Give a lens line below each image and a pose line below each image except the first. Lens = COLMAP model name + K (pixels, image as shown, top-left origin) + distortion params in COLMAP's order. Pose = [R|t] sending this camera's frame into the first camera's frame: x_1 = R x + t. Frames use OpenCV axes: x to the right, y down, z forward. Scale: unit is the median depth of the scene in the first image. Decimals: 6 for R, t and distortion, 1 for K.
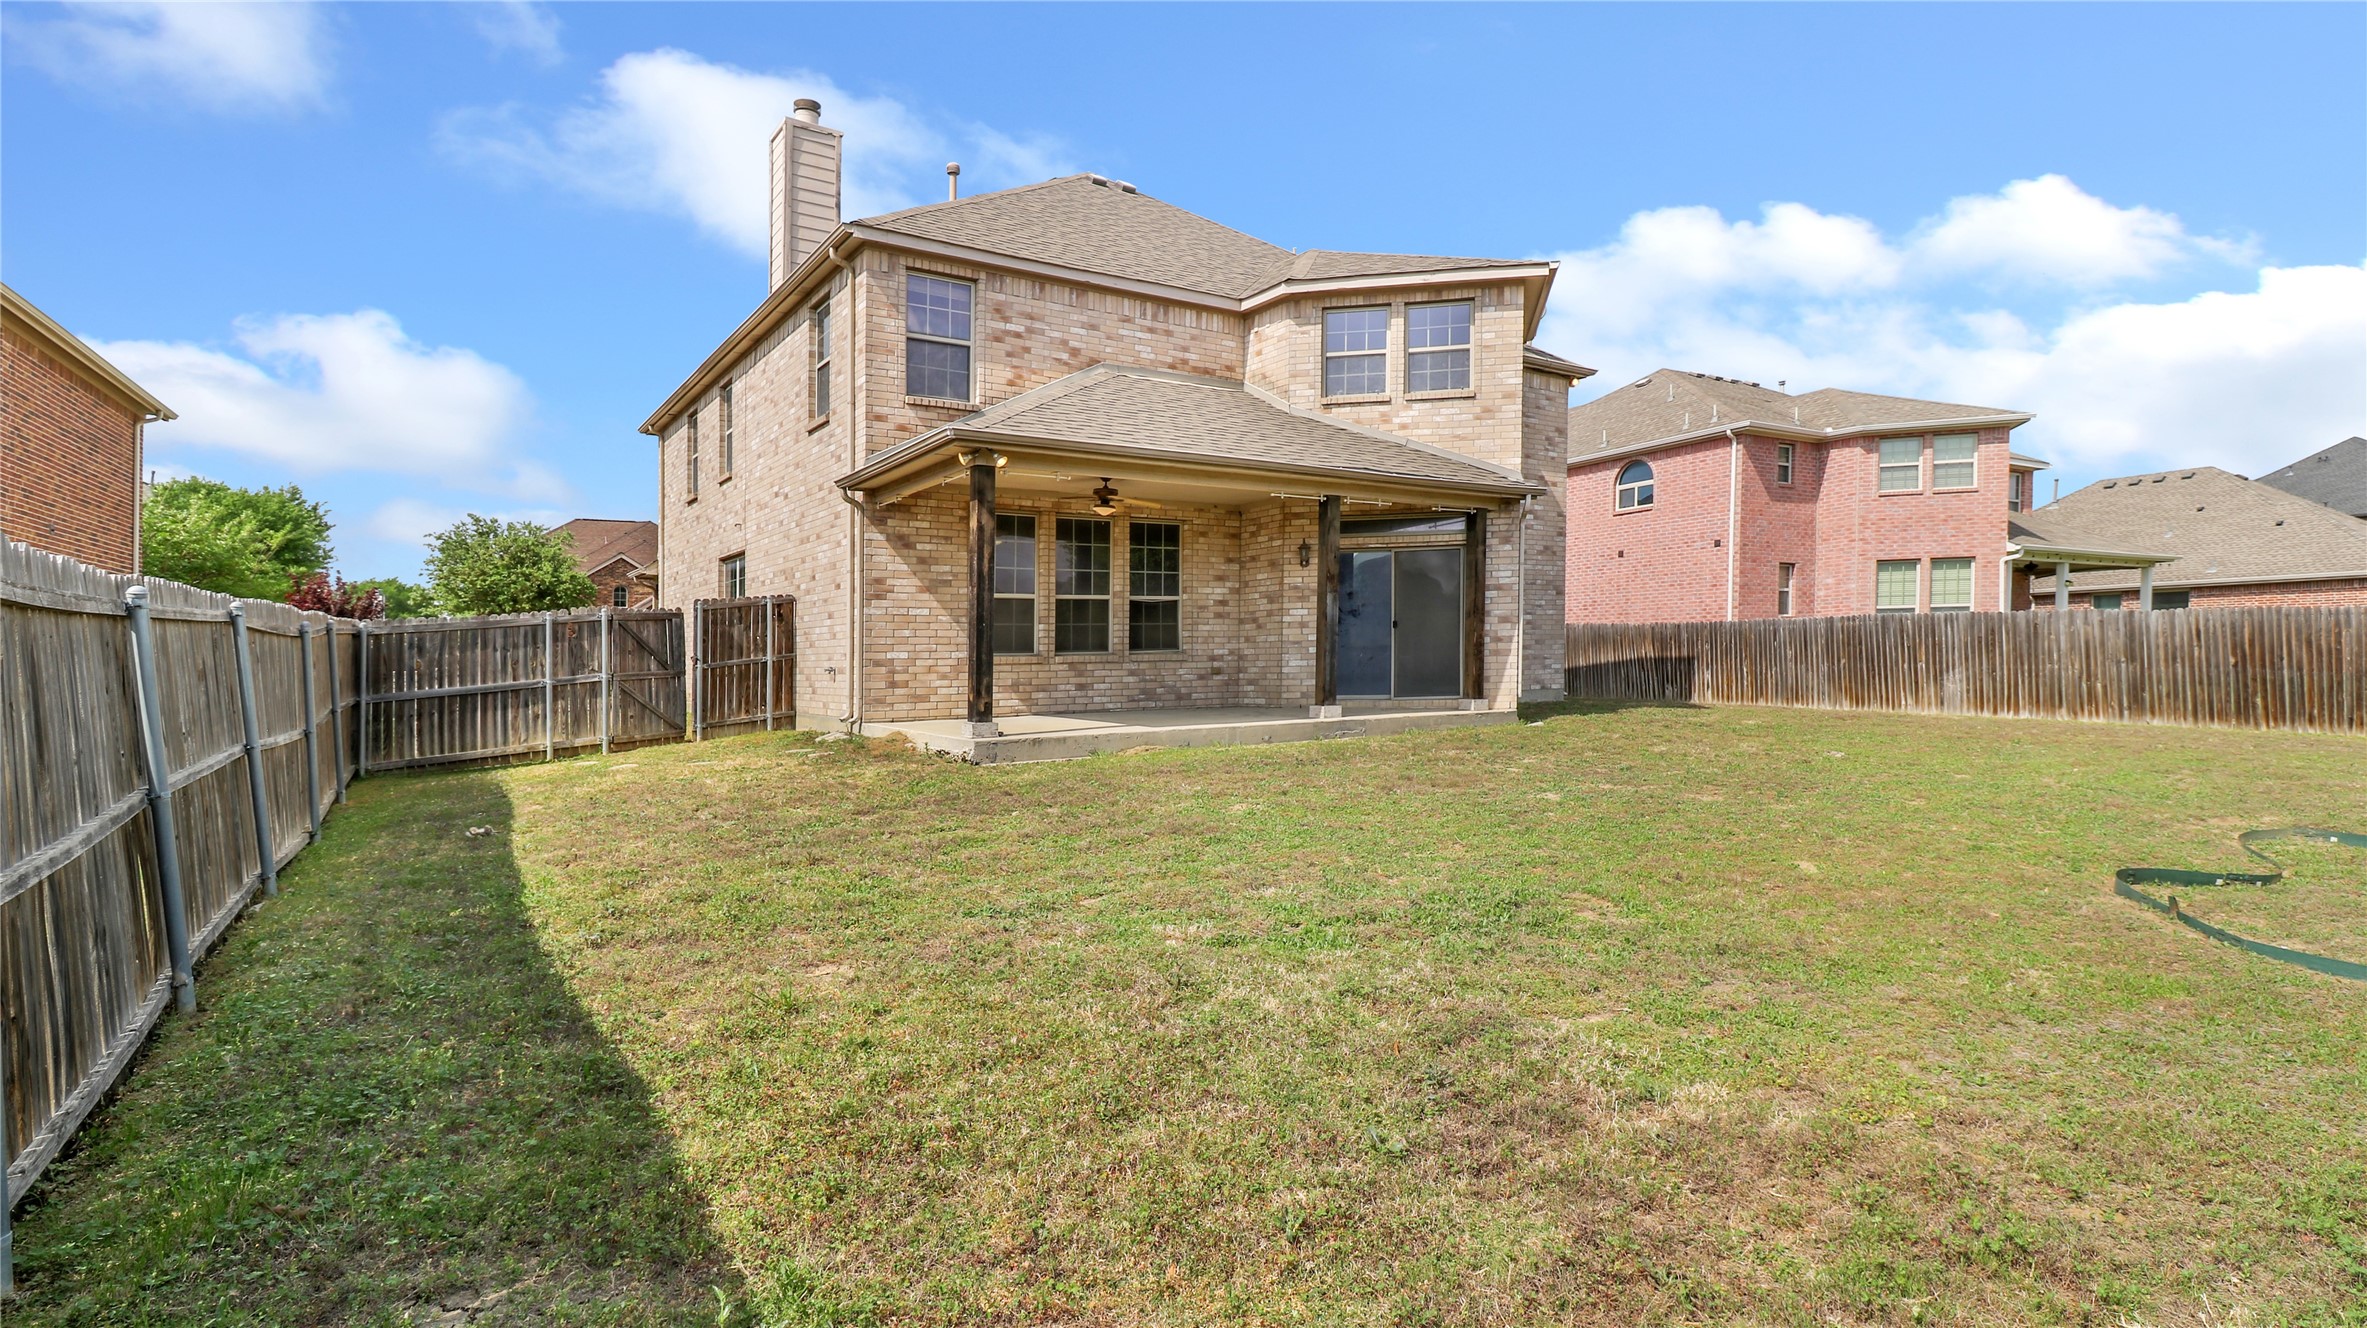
lens RADIAL K [[1126.1, 0, 1206.1], [0, 1126.1, 737.4], [0, 0, 1]] dist [-0.009572, -0.003215]
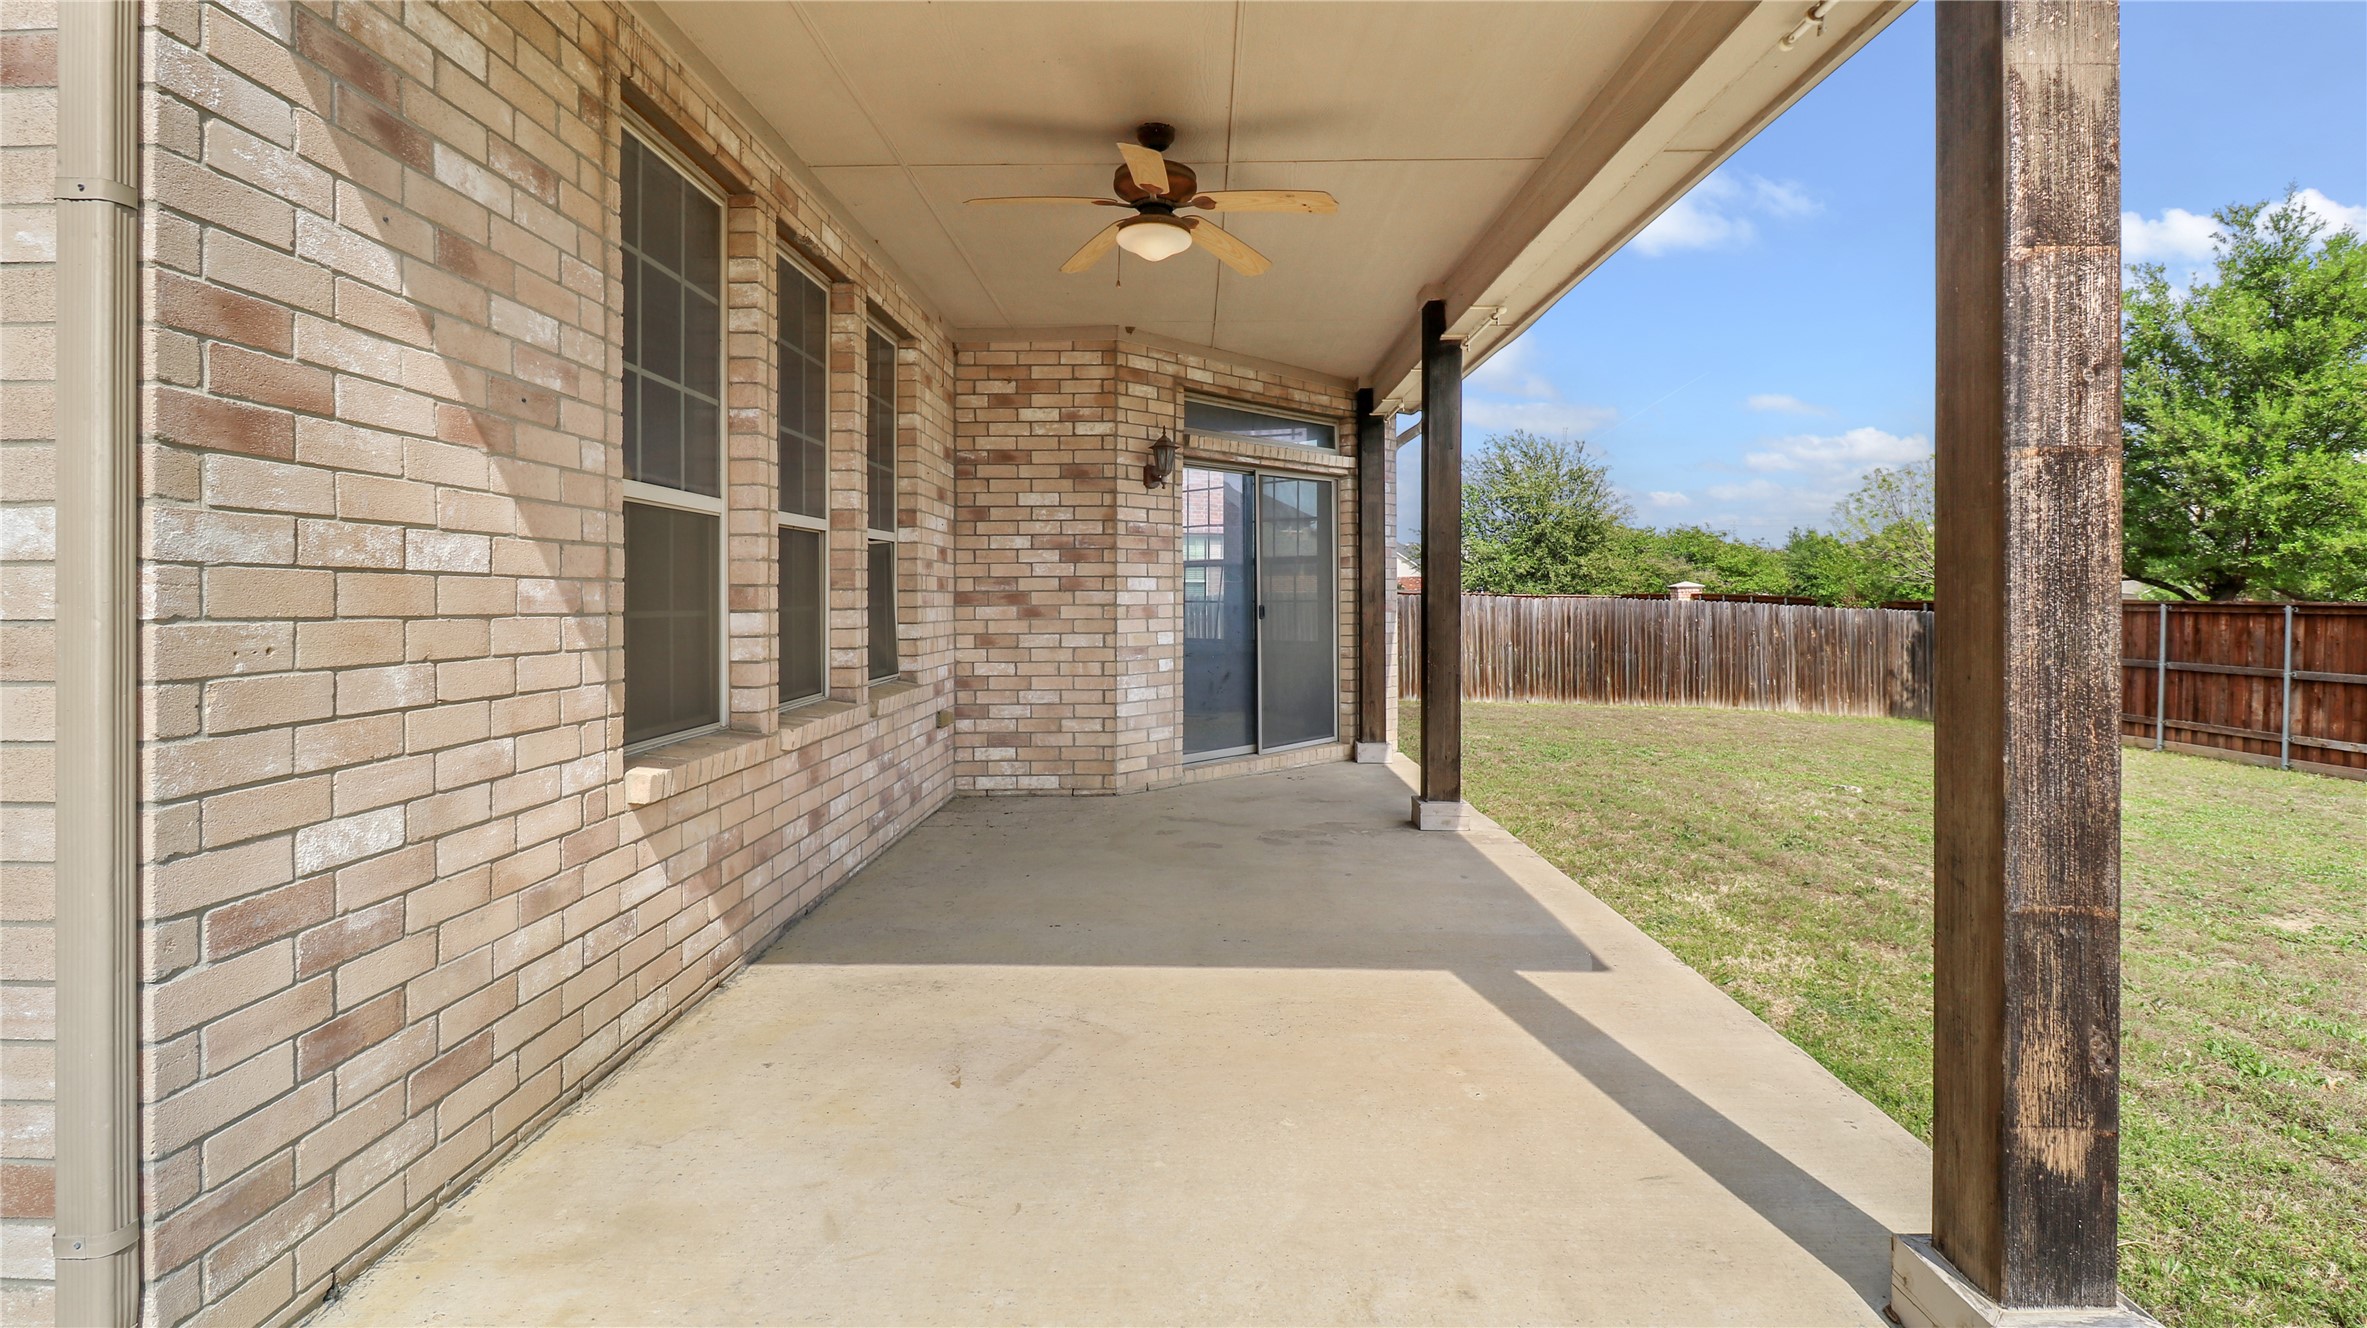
lens RADIAL K [[1126.1, 0, 1139.5], [0, 1126.1, 649.5], [0, 0, 1]] dist [-0.009572, -0.003215]
pose [[0.576995, -0.022344, 0.816442, -0.306875], [0.047805, 0.998836, -0.006449, -0.084448], [-0.815347, 0.042751, 0.577392, 0.758796]]
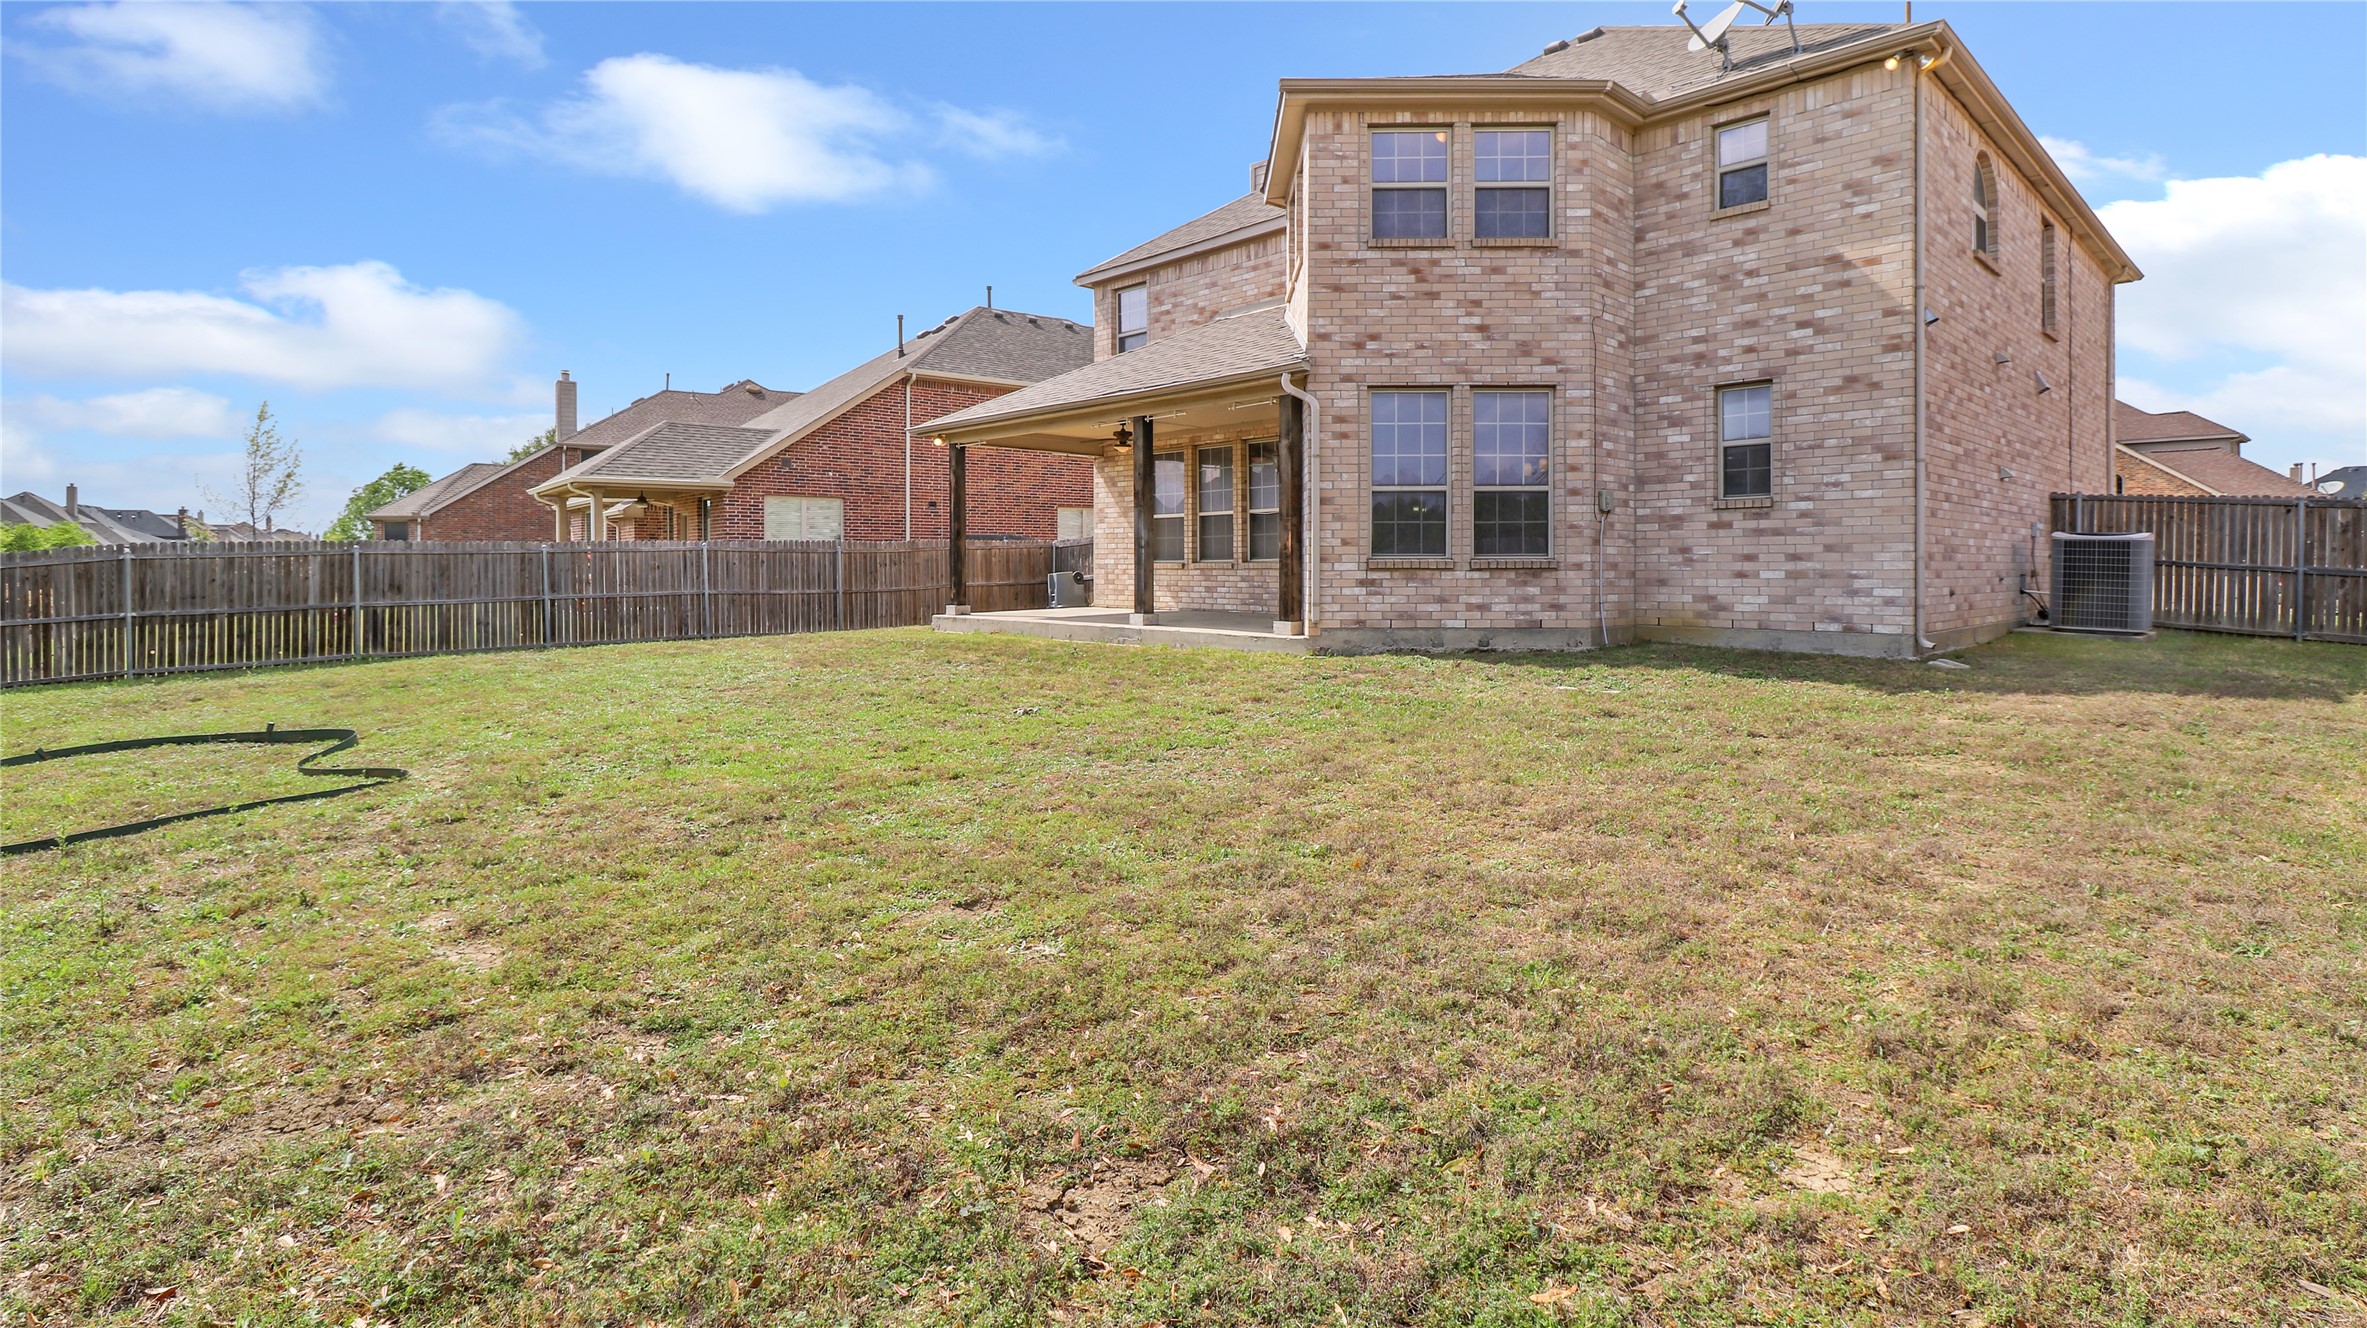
lens RADIAL K [[1126.1, 0, 1171.1], [0, 1126.1, 599.6], [0, 0, 1]] dist [-0.009572, -0.003215]
pose [[0.168941, 0.045129, -0.984593, 1.045184], [-0.071466, 0.996883, 0.033430, -0.071209], [0.983032, 0.064718, 0.171639, 0.760670]]
